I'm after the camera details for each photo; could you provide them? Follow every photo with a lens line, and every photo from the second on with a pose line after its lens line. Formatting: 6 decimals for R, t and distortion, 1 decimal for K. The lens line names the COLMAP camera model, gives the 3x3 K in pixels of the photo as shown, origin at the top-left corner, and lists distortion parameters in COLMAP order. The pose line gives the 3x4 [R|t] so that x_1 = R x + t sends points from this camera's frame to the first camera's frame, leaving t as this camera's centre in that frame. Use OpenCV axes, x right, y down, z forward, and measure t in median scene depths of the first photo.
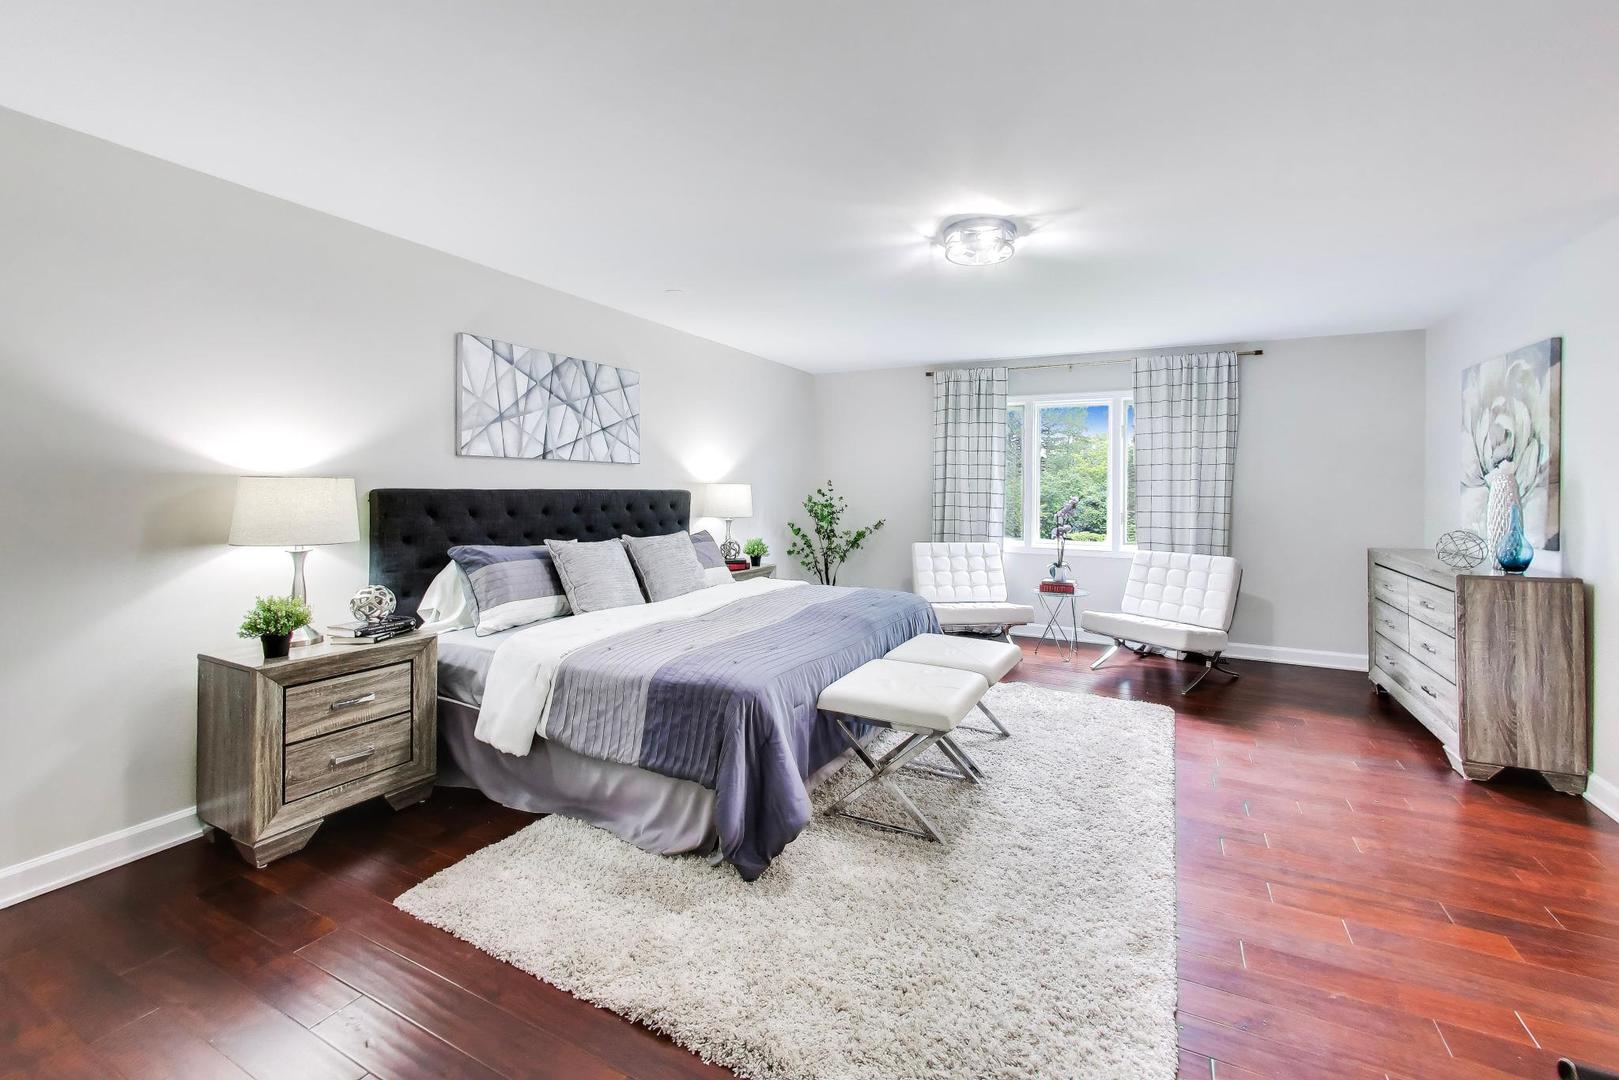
lens RADIAL K [[678.6, 0, 813.8], [0, 678.6, 488.7], [0, 0, 1]] dist [-0.014604, -0.000200]
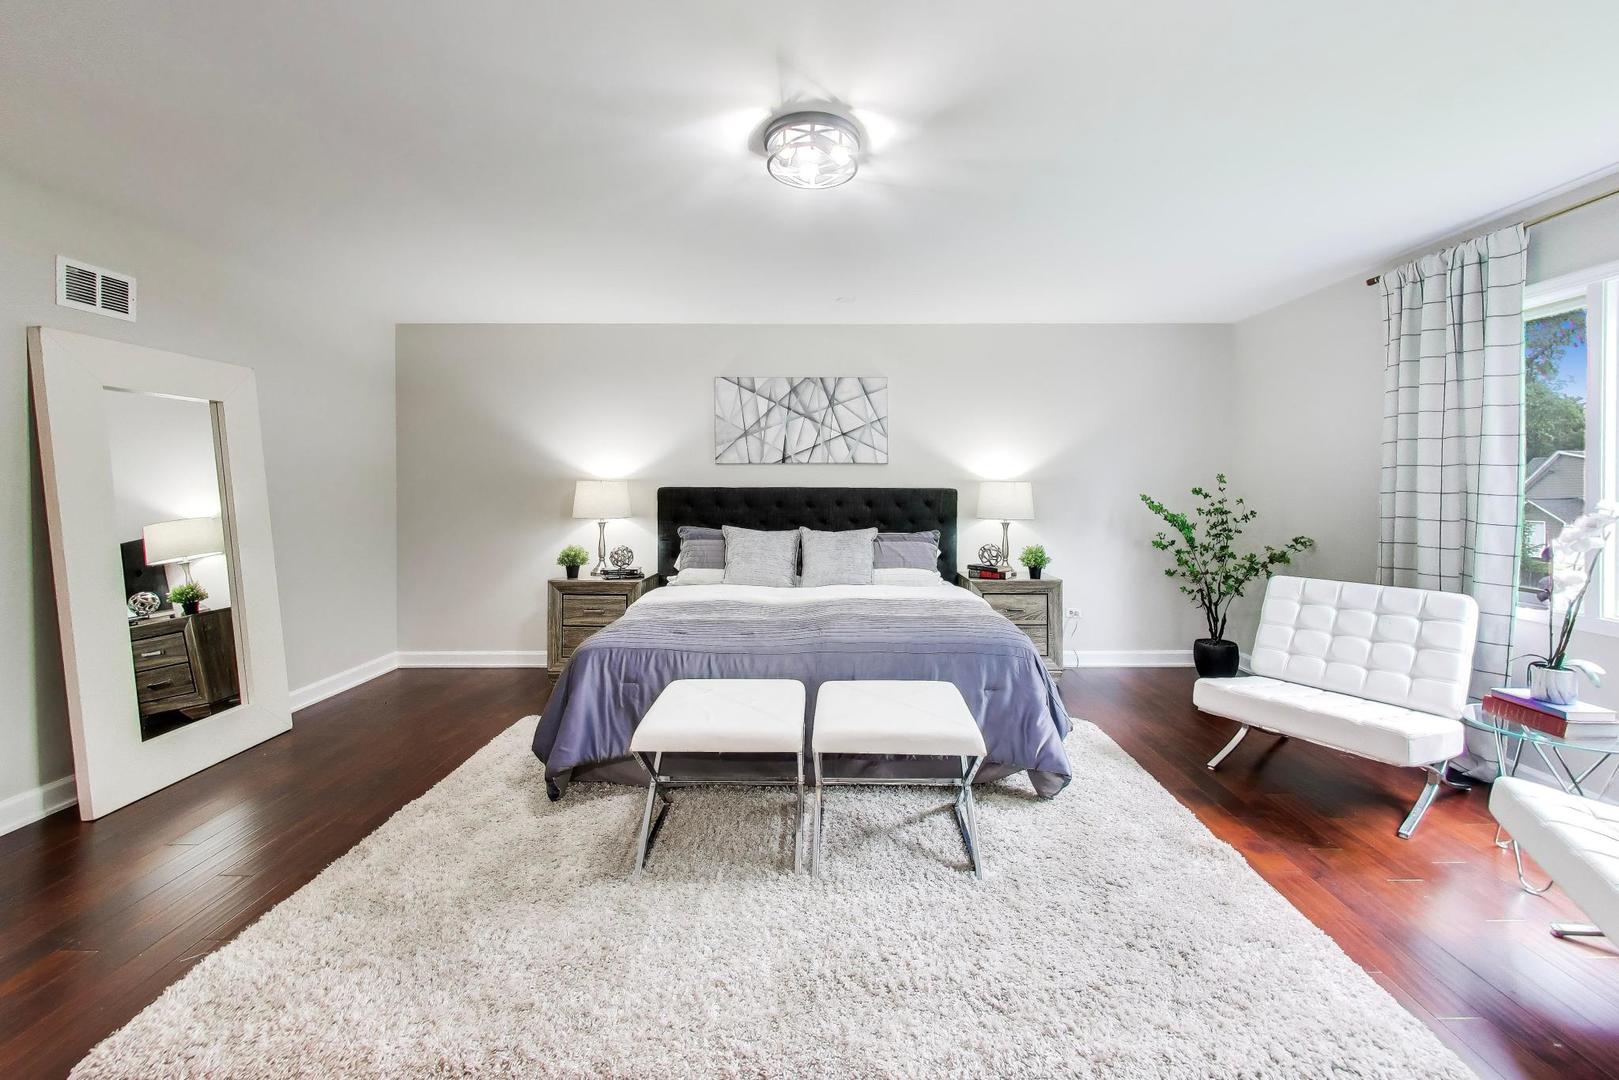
lens RADIAL K [[644.8, 0, 828.3], [0, 644.8, 486.2], [0, 0, 1]] dist [0.000551, 0.000038]
pose [[0.426062, -0.008329, -0.904656, 0.685617], [-0.001341, 0.999951, -0.009838, 0.009872], [0.904693, 0.005404, 0.426030, 0.545322]]
